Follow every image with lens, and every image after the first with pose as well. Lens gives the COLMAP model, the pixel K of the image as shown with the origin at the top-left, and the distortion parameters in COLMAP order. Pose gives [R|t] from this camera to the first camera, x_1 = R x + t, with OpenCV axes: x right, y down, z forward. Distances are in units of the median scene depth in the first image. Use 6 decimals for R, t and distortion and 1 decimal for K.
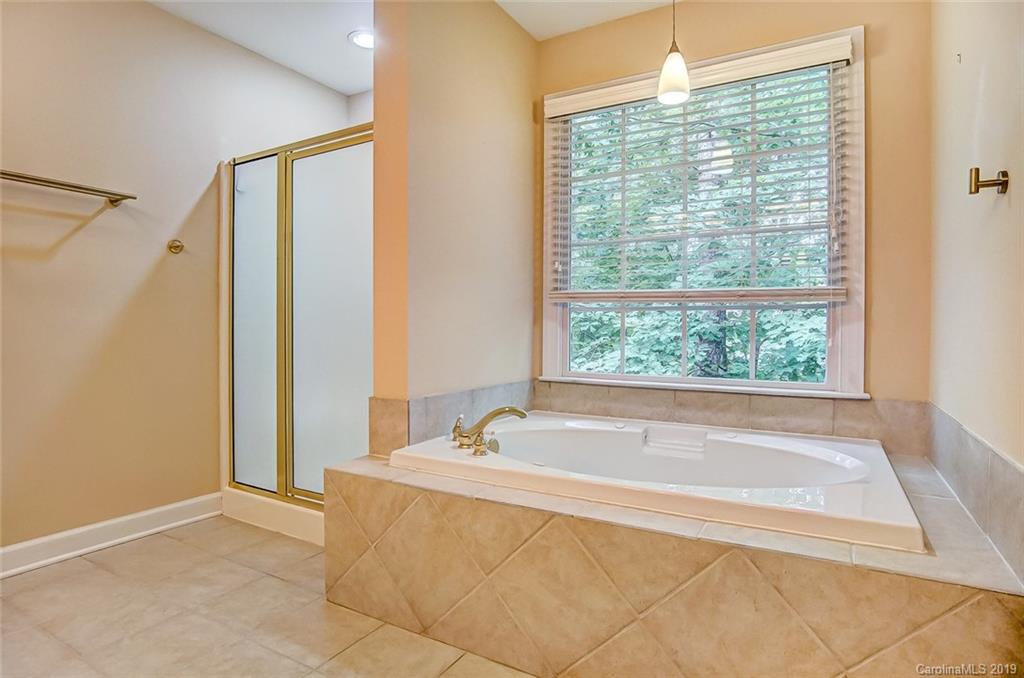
lens RADIAL K [[546.8, 0, 496.6], [0, 546.8, 340.5], [0, 0, 1]] dist [-0.021918, 0.000241]
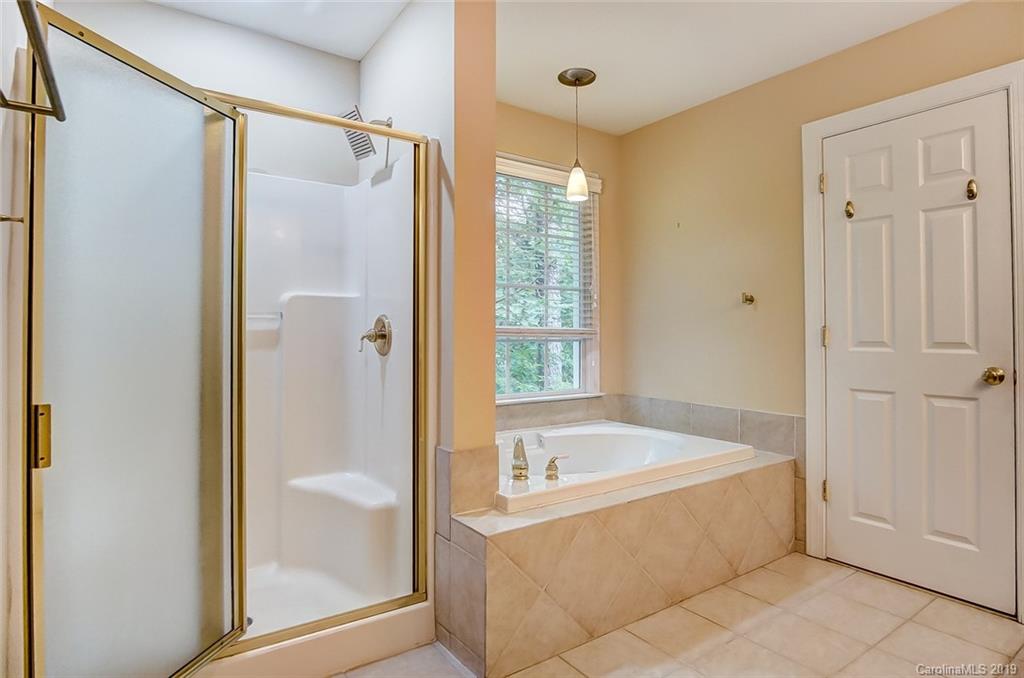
lens RADIAL K [[557.7, 0, 511.6], [0, 557.7, 336.0], [0, 0, 1]] dist [-0.023716, 0.001049]
pose [[0.412718, -0.005664, 0.910841, -1.161965], [0.021418, 0.999765, -0.003488, -0.090772], [-0.910607, 0.020948, 0.412742, 0.603481]]
